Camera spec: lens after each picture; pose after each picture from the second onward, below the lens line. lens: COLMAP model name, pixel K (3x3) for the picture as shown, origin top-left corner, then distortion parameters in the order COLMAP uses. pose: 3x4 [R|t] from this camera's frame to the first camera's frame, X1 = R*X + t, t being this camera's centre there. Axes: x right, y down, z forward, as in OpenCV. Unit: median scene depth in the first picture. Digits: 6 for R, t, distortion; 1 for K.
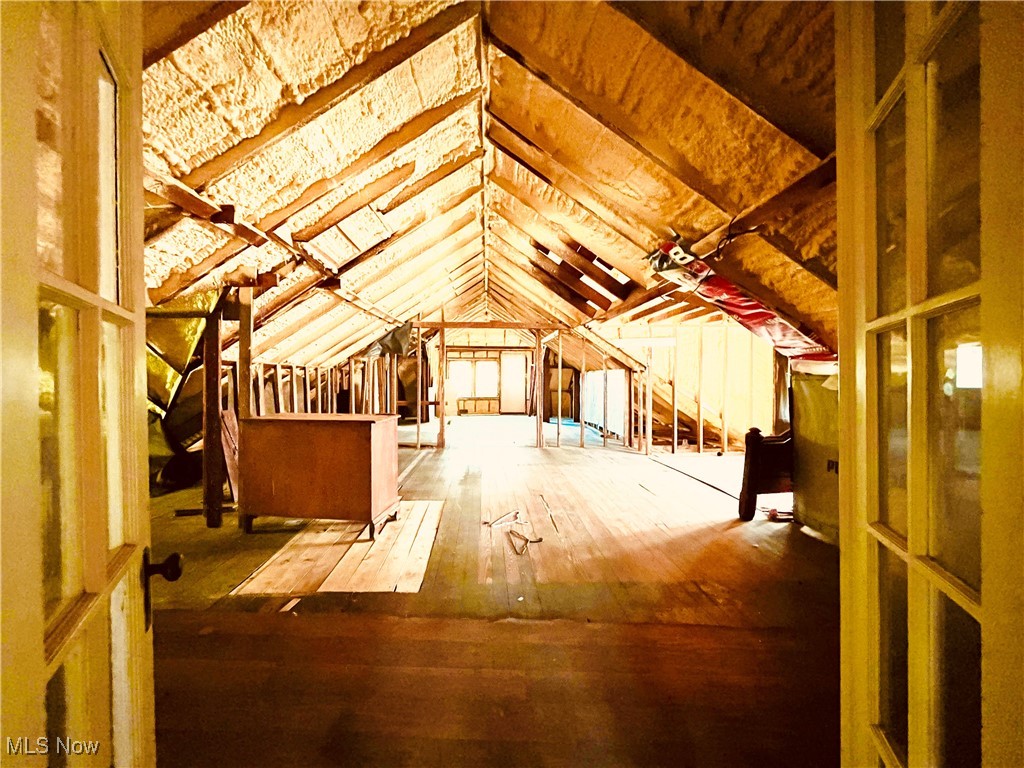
lens RADIAL K [[412.1, 0, 515.9], [0, 412.1, 382.6], [0, 0, 1]] dist [-0.003799, -0.000560]
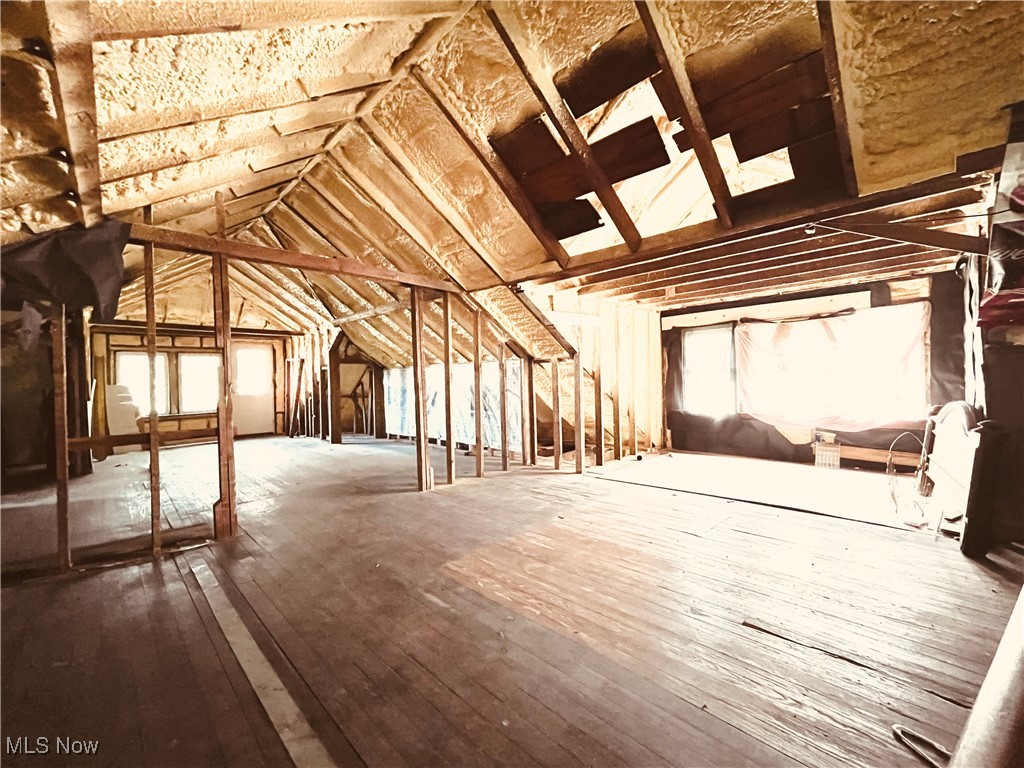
lens RADIAL K [[412.1, 0, 506.4], [0, 412.1, 380.5], [0, 0, 1]] dist [-0.003799, -0.000560]
pose [[0.759585, -0.022173, 0.650030, -0.226632], [0.031656, 0.999495, -0.002898, 0.008076], [-0.649638, 0.022779, 0.759903, 0.473031]]
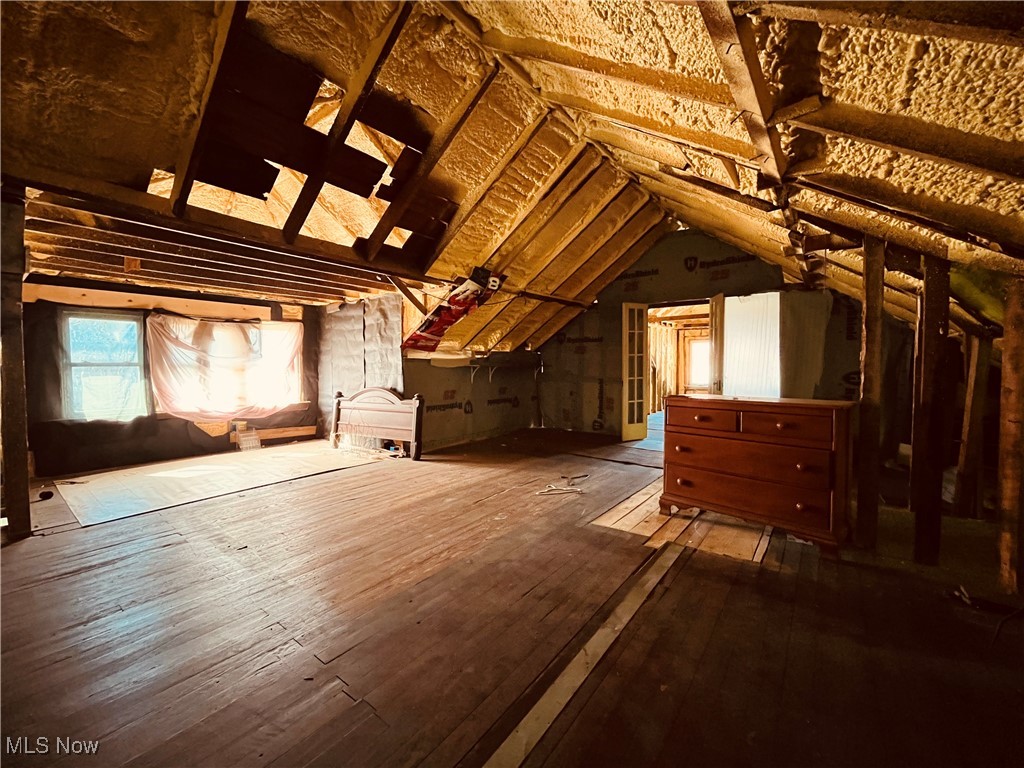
lens RADIAL K [[412.1, 0, 509.6], [0, 412.1, 384.1], [0, 0, 1]] dist [-0.003799, -0.000560]
pose [[-0.743464, -0.027968, 0.668191, -0.295331], [0.008637, 0.998640, 0.051410, 0.000941], [-0.668720, 0.043993, -0.742212, 0.878375]]
